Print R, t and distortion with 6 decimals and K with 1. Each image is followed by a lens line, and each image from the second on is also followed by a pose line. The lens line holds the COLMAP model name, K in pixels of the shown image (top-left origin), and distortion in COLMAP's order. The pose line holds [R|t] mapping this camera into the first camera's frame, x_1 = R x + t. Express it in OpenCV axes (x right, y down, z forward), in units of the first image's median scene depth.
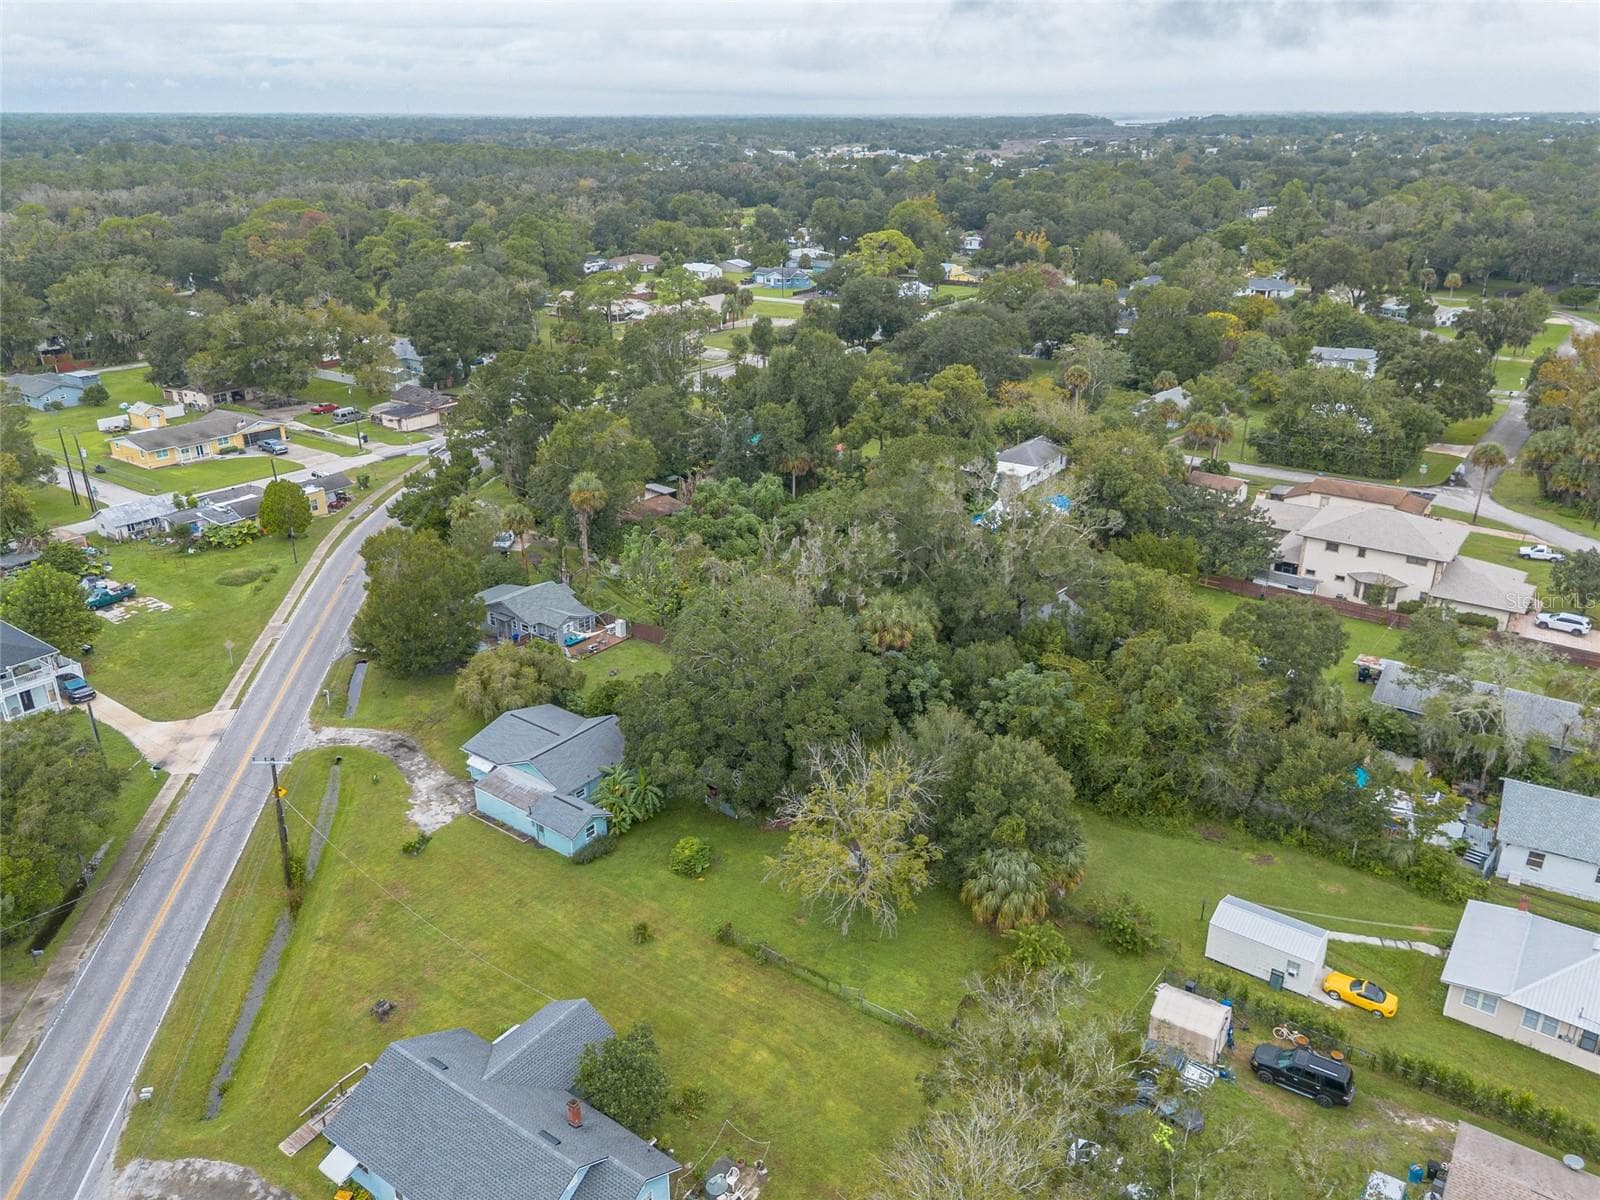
lens RADIAL K [[1168.6, 0, 796.7], [0, 1168.6, 600.8], [0, 0, 1]] dist [0.071614, -0.064055]
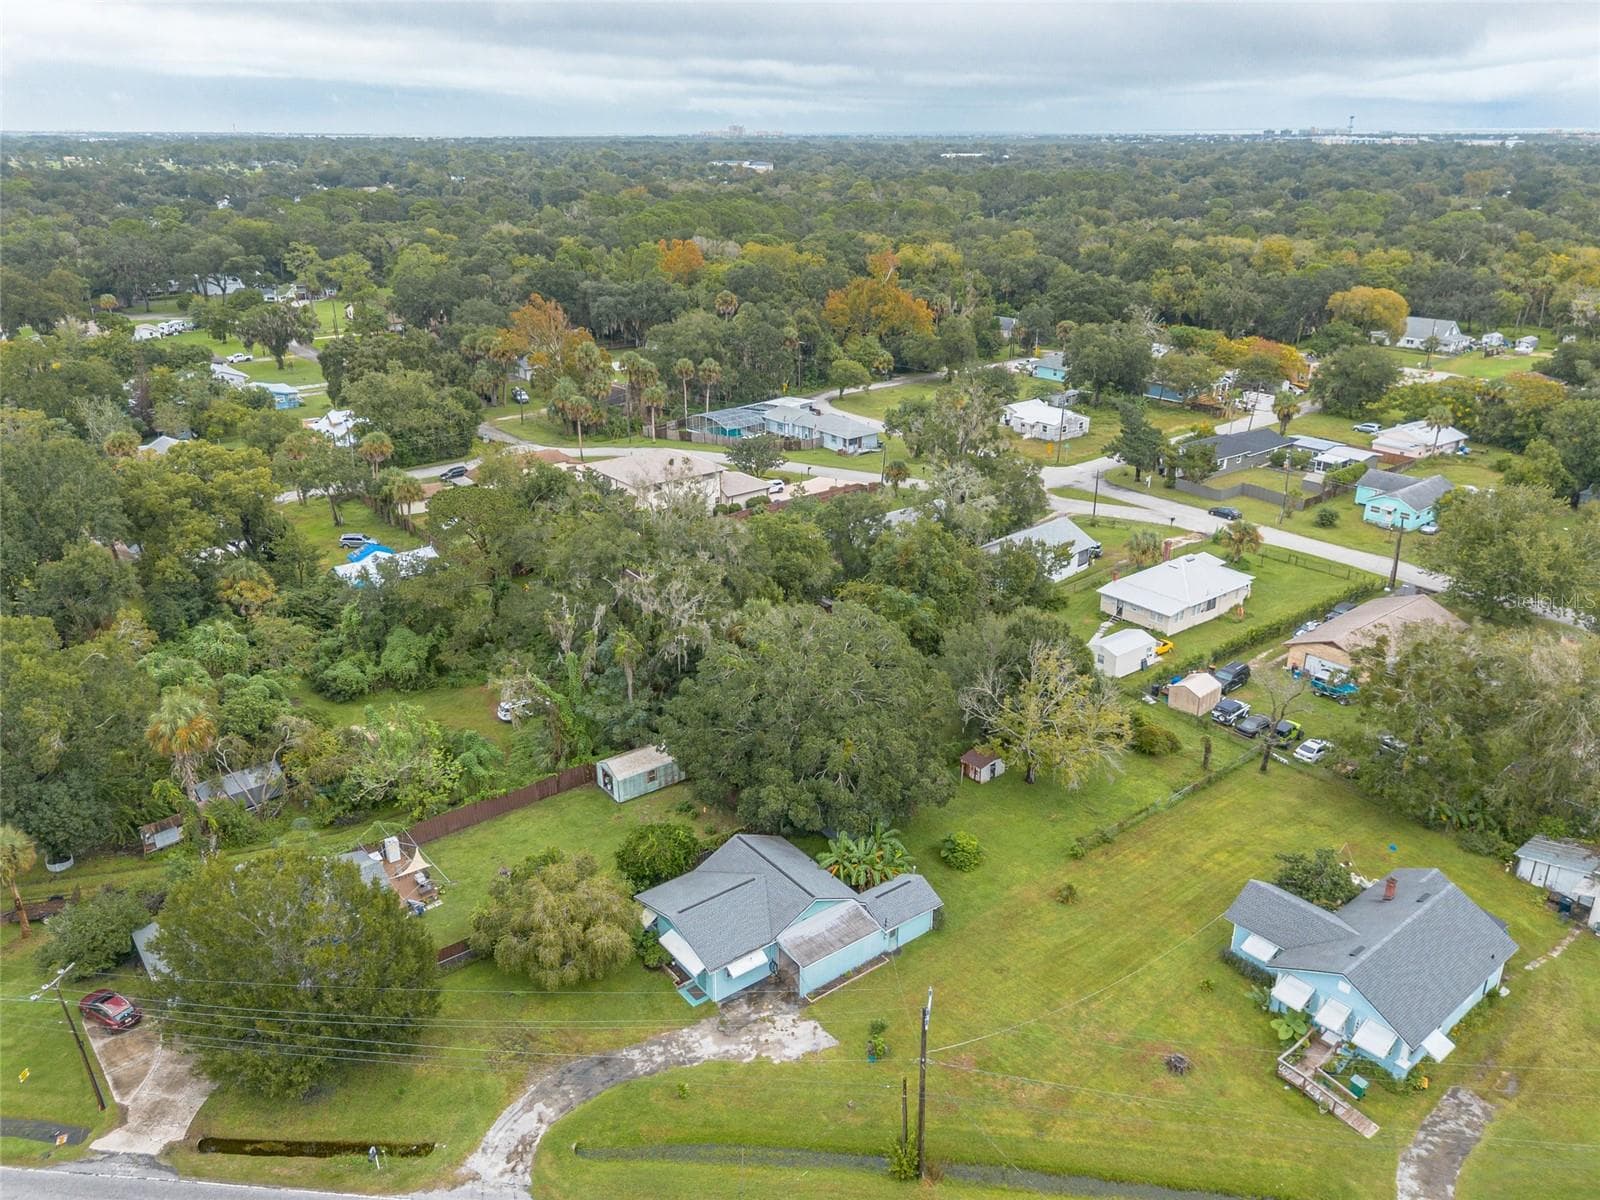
lens RADIAL K [[1168.6, 0, 796.7], [0, 1168.6, 600.8], [0, 0, 1]] dist [0.071614, -0.064055]
pose [[0.266710, -0.357477, 0.895029, -0.733074], [0.370729, 0.895267, 0.247098, -0.215217], [-0.889621, 0.265910, 0.371303, 0.522105]]
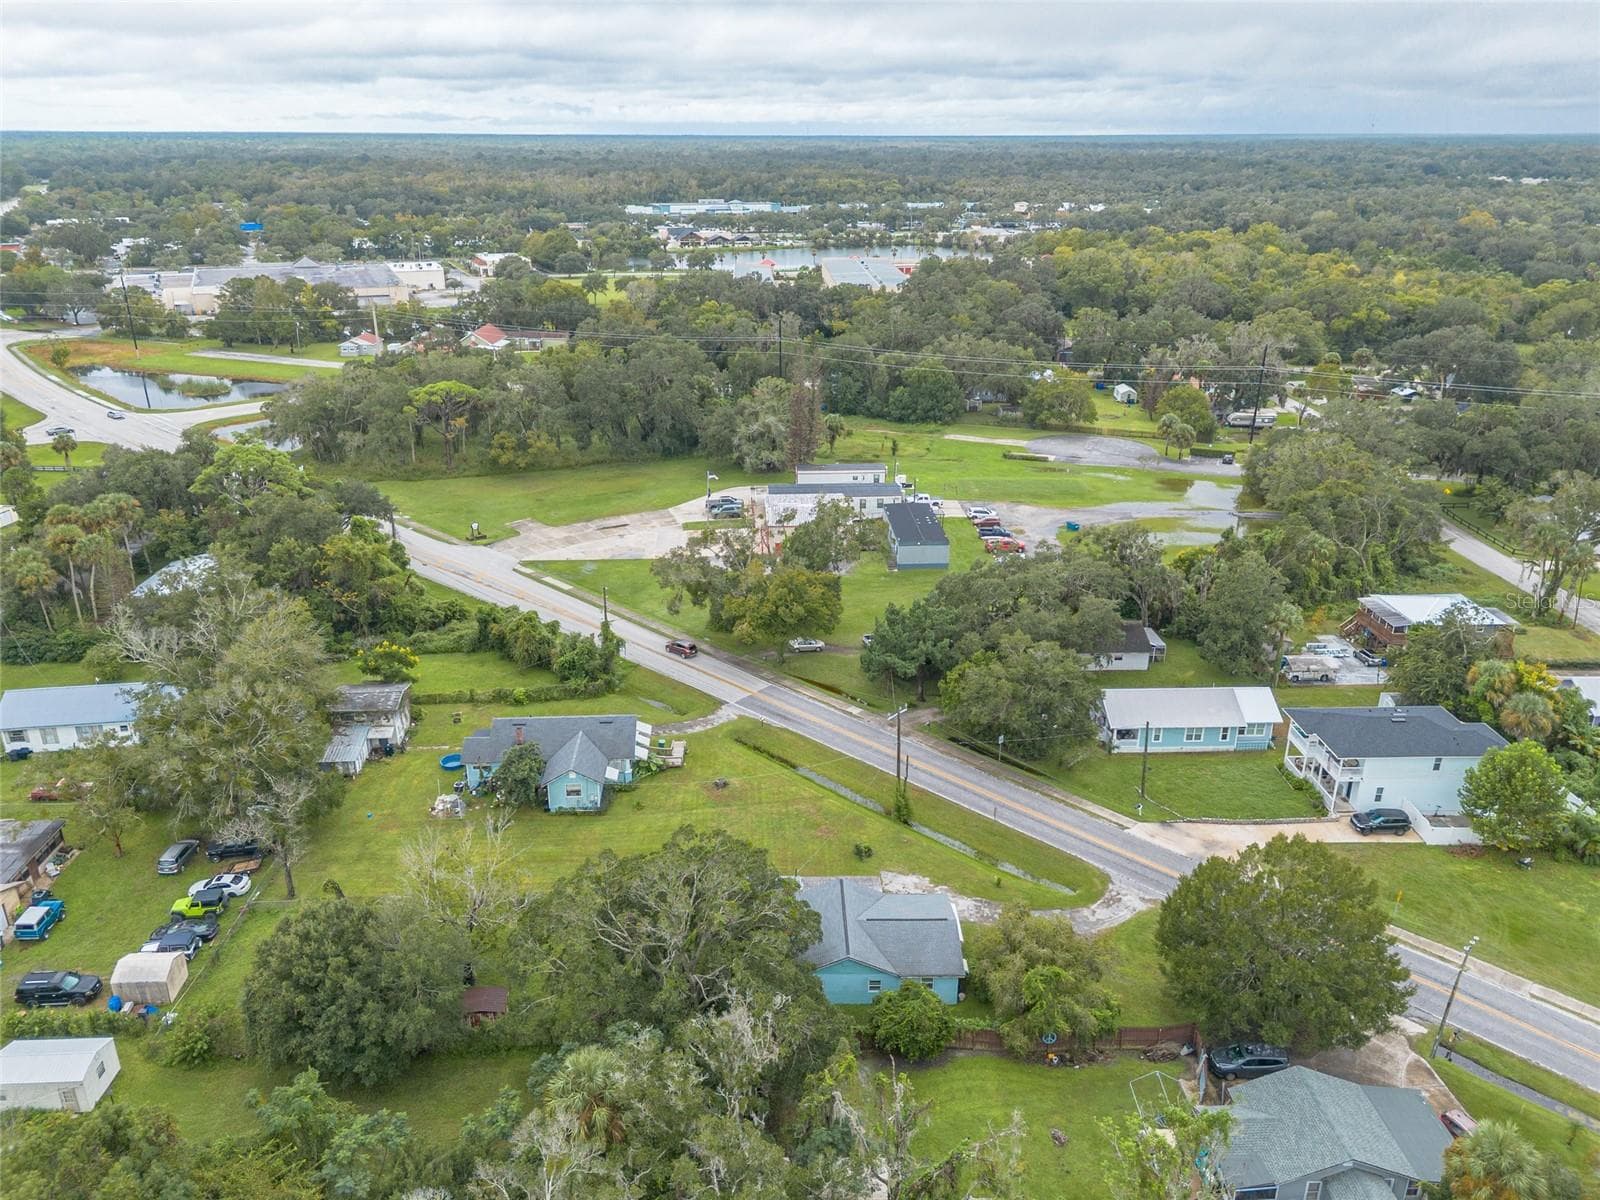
lens RADIAL K [[1134.0, 0, 803.1], [0, 1134.0, 619.9], [0, 0, 1]] dist [0.085694, -0.084102]
pose [[-0.781330, 0.246464, -0.573392, 0.243599], [-0.239484, 0.730003, 0.640112, -0.519109], [0.576342, 0.637457, -0.511349, 1.082812]]
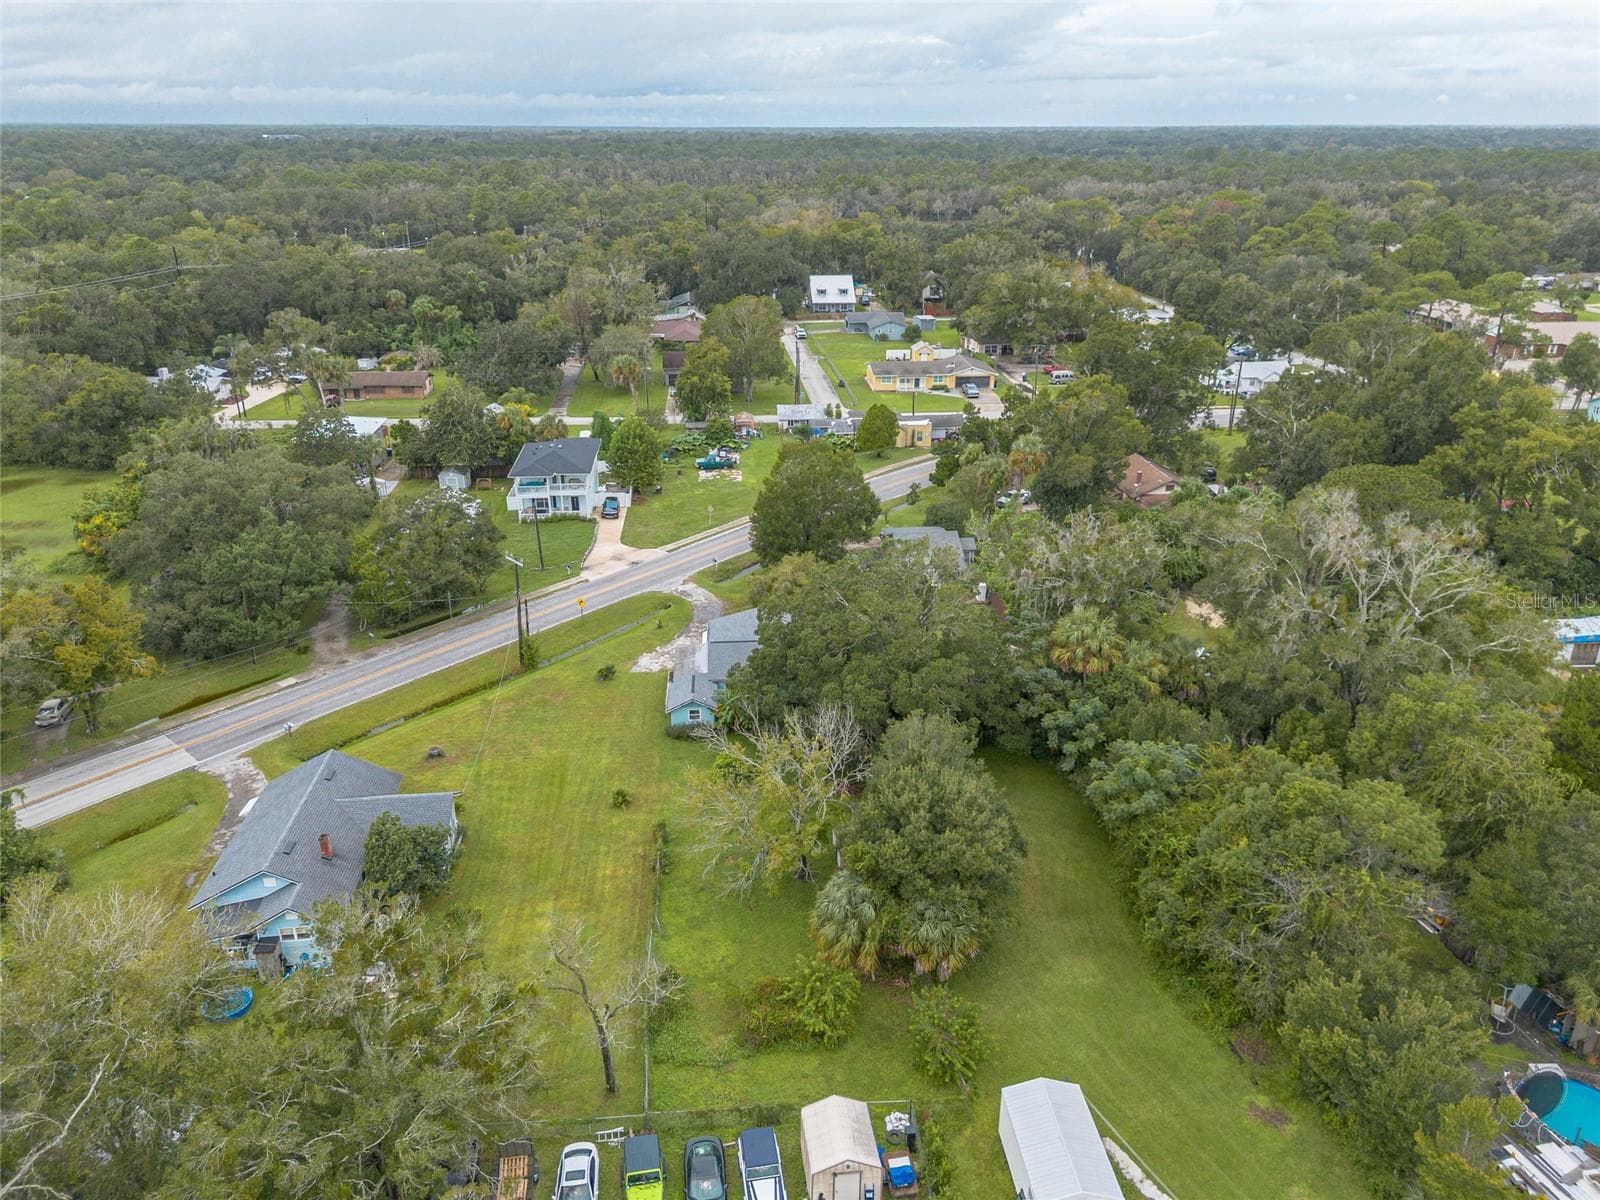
lens RADIAL K [[1158.4, 0, 800.0], [0, 1158.4, 600.0], [0, 0, 1]] dist [0.056330, -0.049832]
pose [[0.654221, 0.286570, -0.699909, 0.459754], [-0.290568, 0.949647, 0.117222, -0.041677], [0.698259, 0.126682, 0.704547, 0.241426]]
